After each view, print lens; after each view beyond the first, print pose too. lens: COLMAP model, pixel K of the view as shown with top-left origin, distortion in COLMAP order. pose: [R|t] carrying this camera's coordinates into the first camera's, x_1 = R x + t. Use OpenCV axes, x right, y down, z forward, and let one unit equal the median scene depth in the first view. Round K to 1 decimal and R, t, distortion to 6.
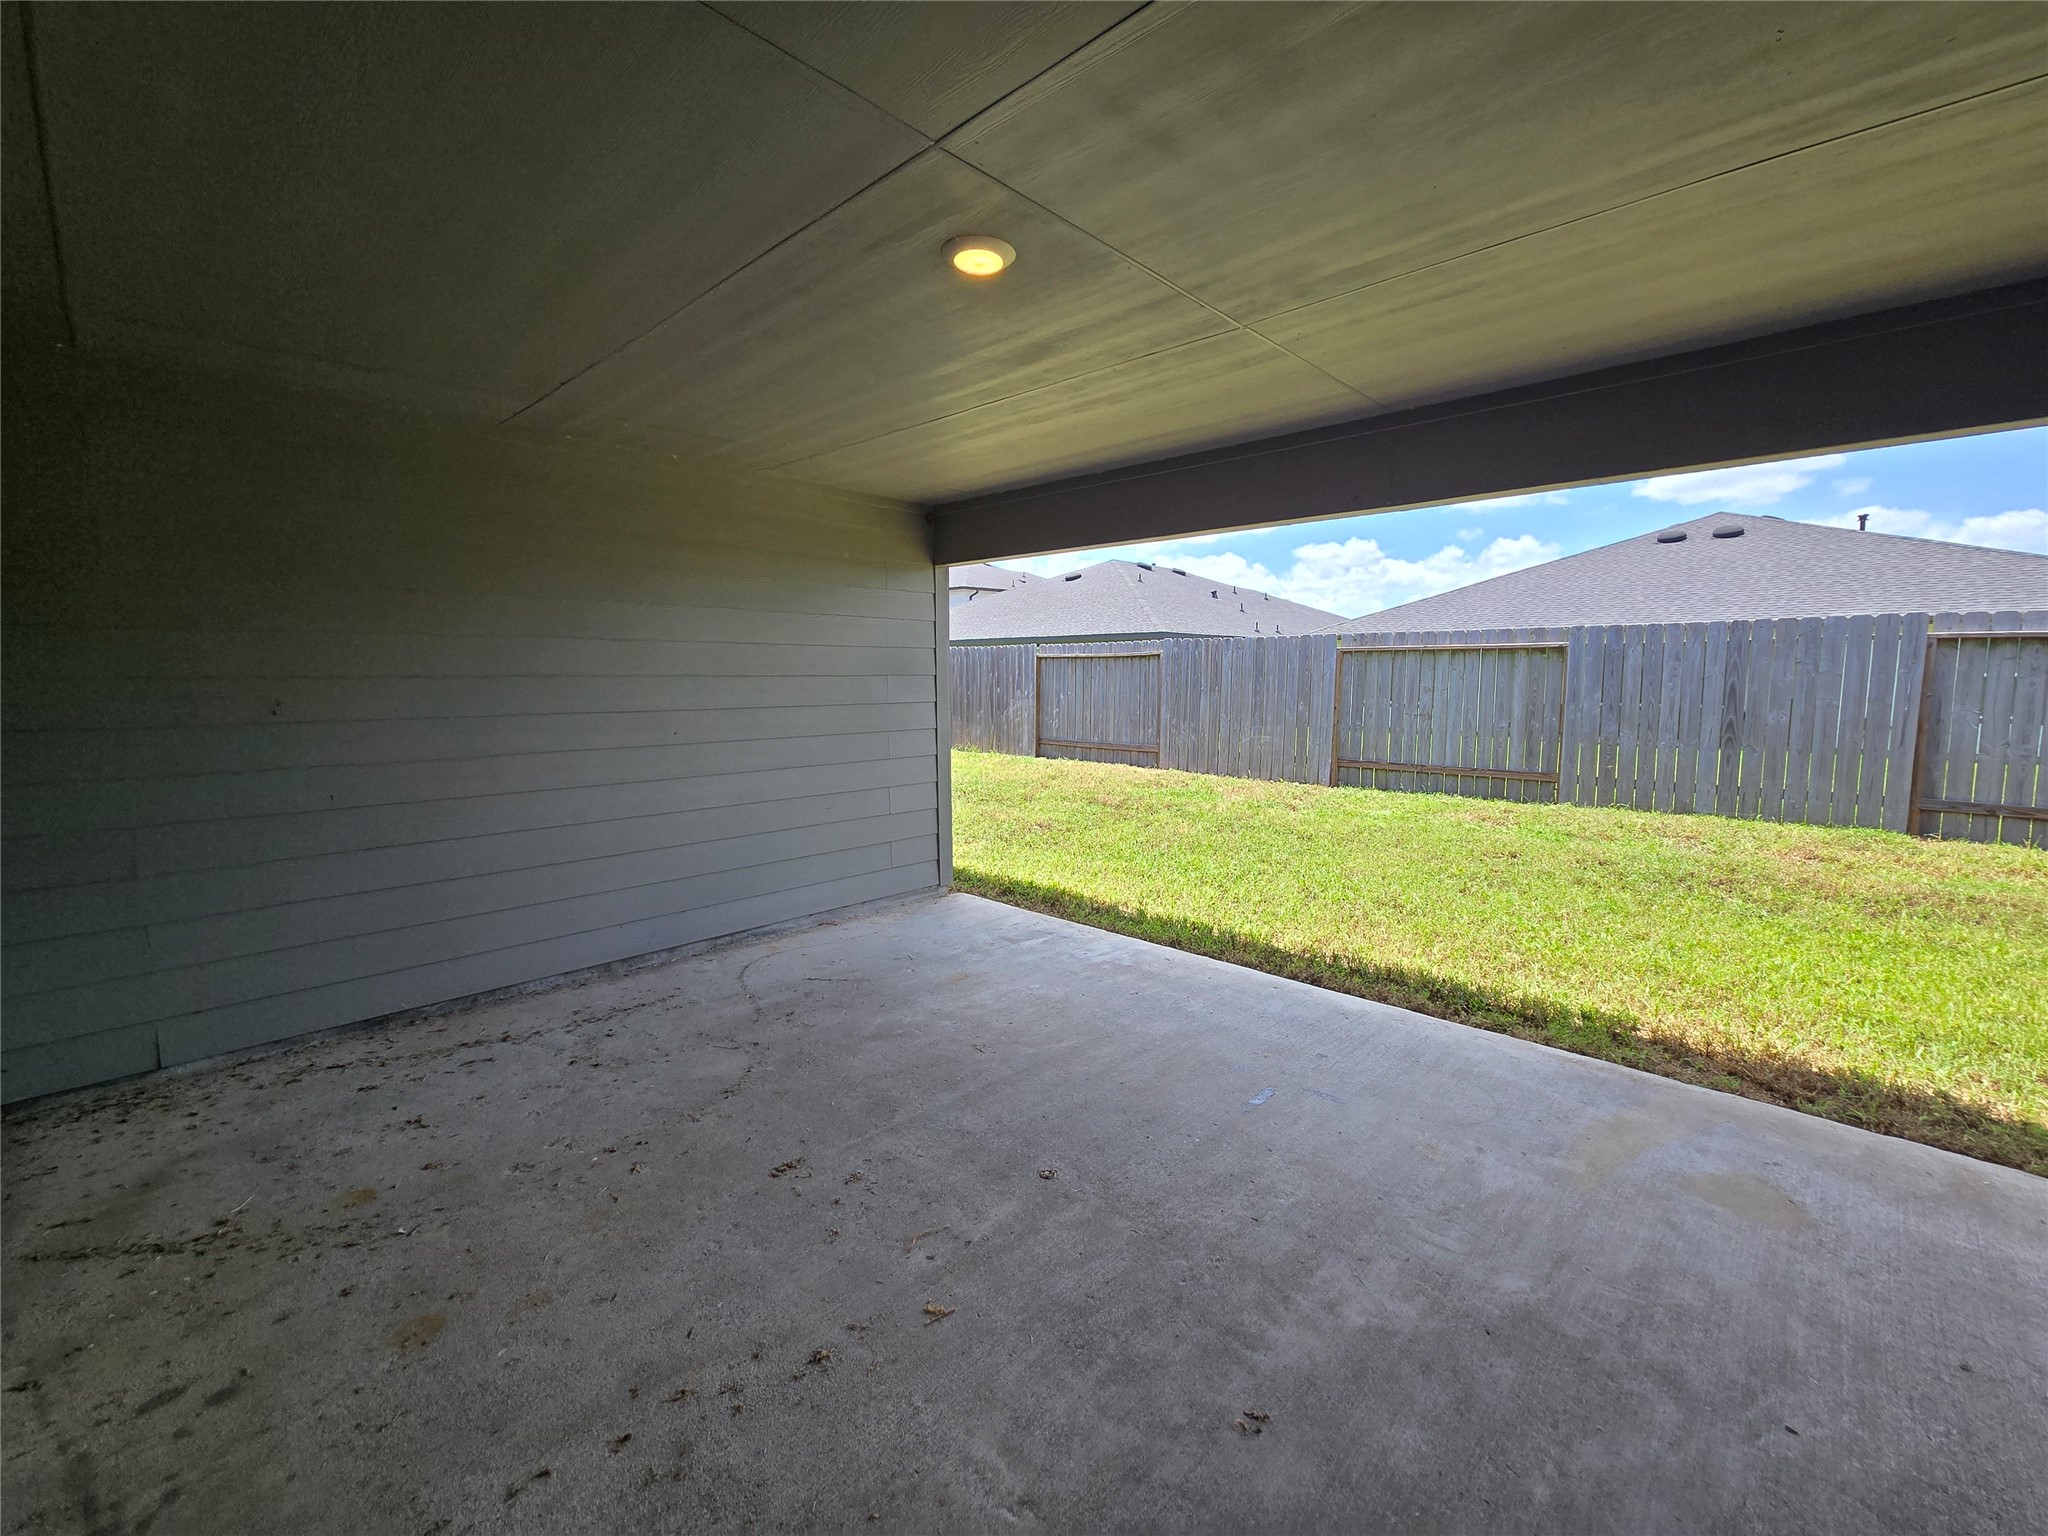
lens RADIAL K [[844.4, 0, 1035.8], [0, 844.4, 778.0], [0, 0, 1]] dist [-0.001759, 0.000410]
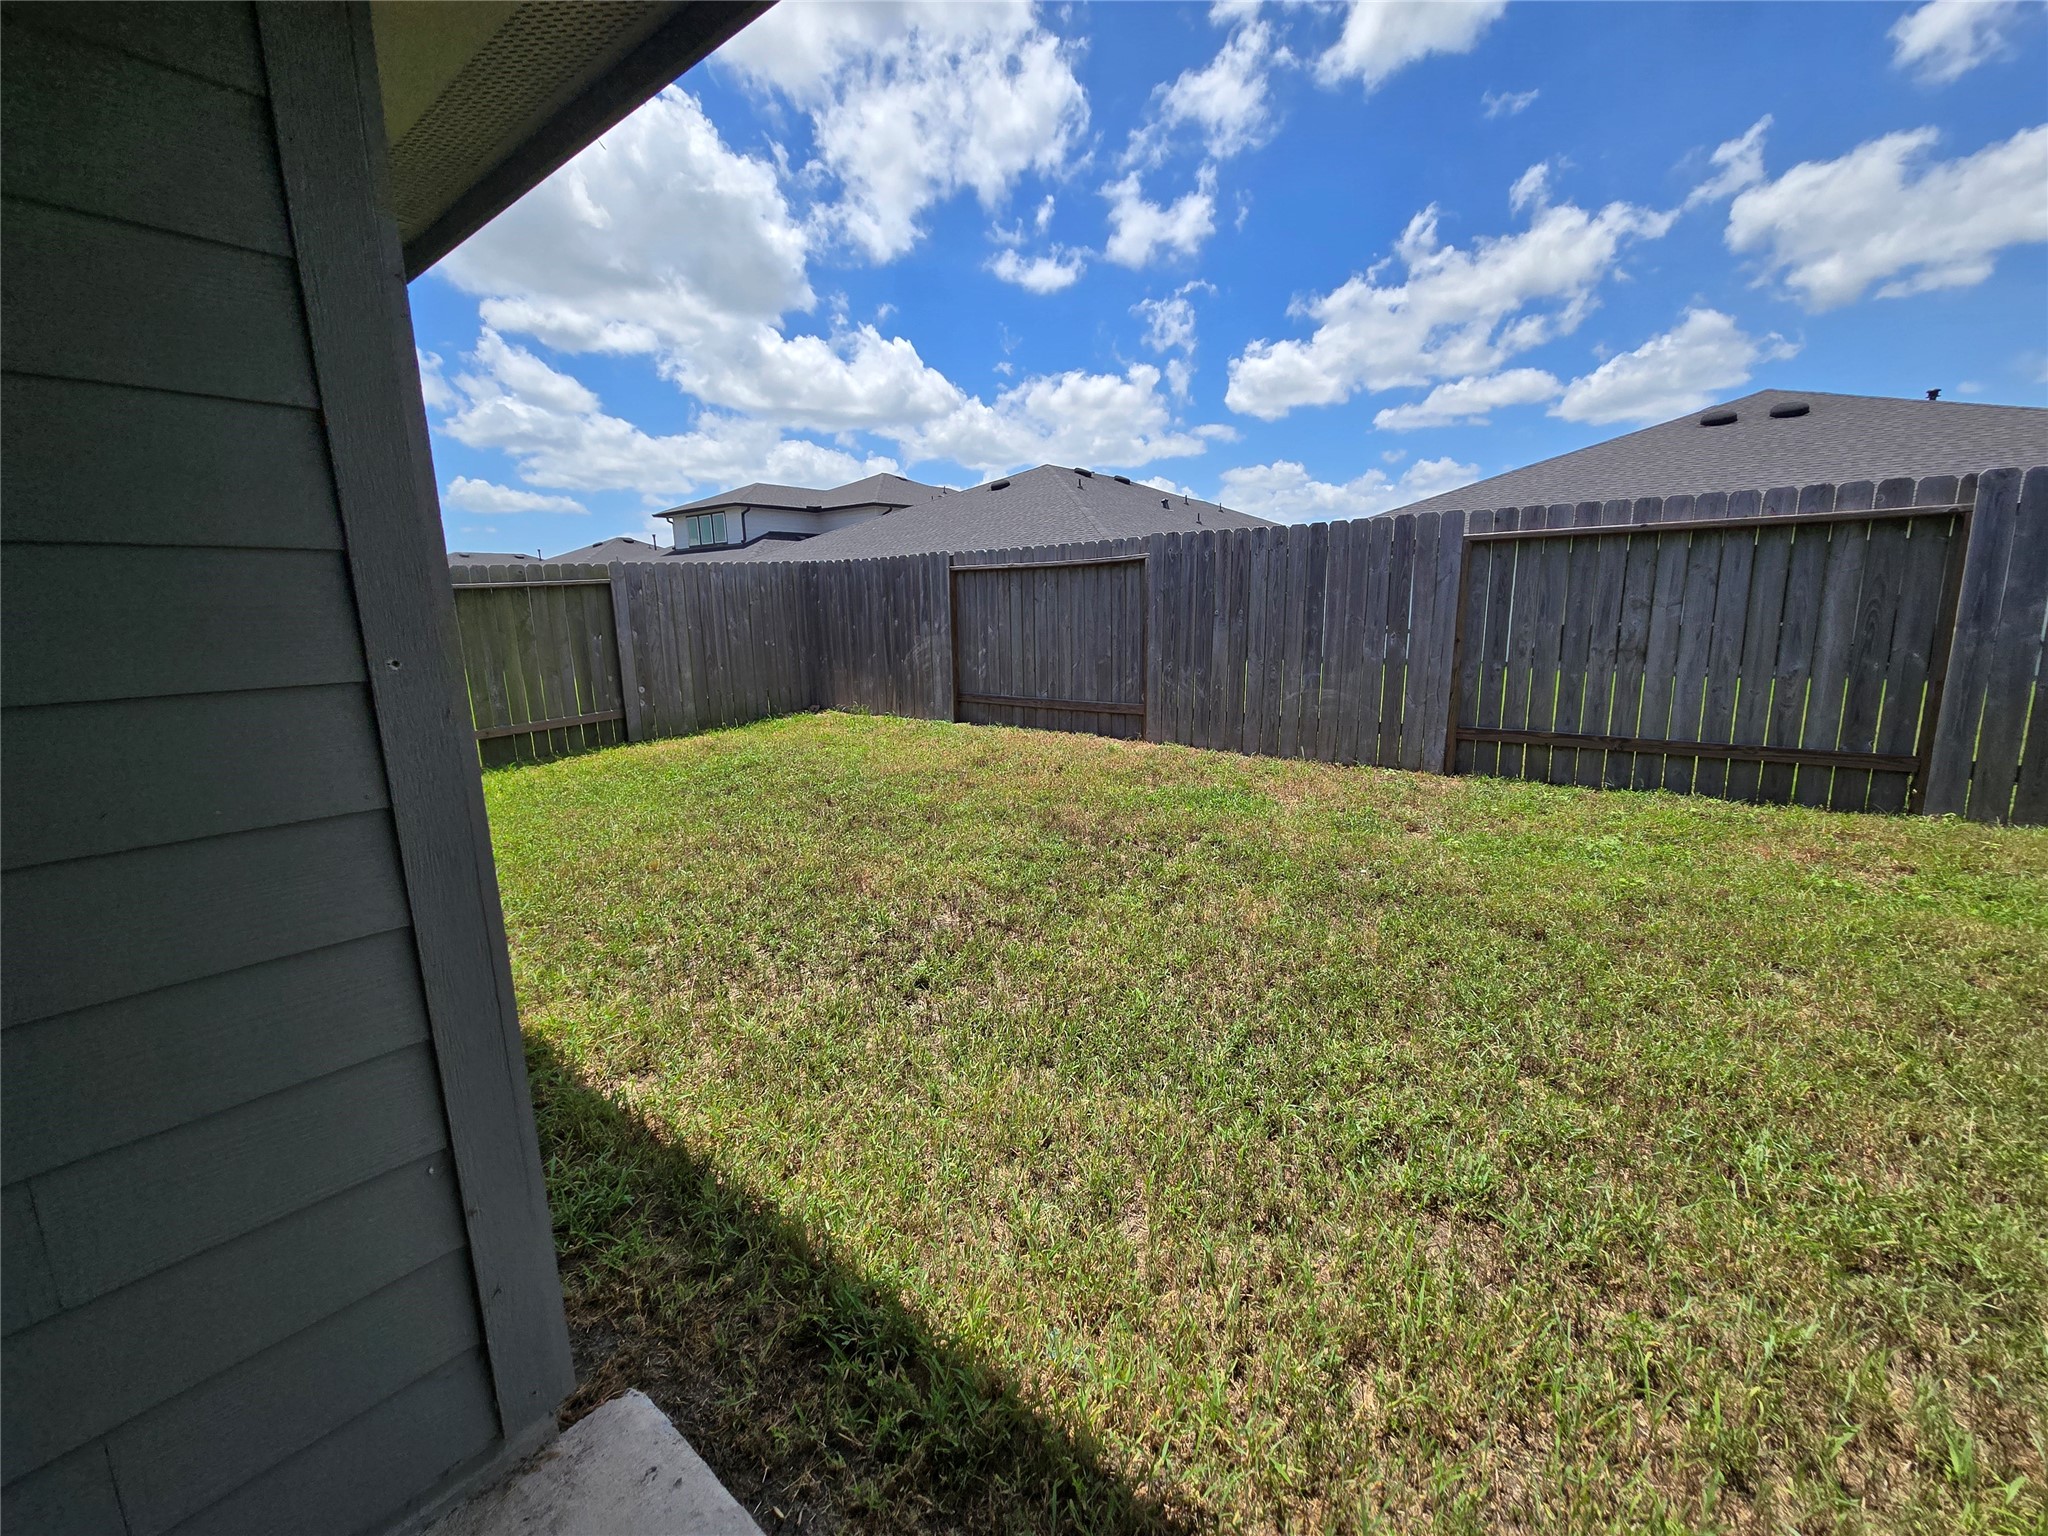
lens RADIAL K [[844.4, 0, 1035.8], [0, 844.4, 778.0], [0, 0, 1]] dist [-0.001759, 0.000410]
pose [[0.996474, -0.036040, 0.075768, 0.013741], [0.029883, 0.996275, 0.080886, -0.037947], [-0.078401, -0.078337, 0.993839, 0.374249]]
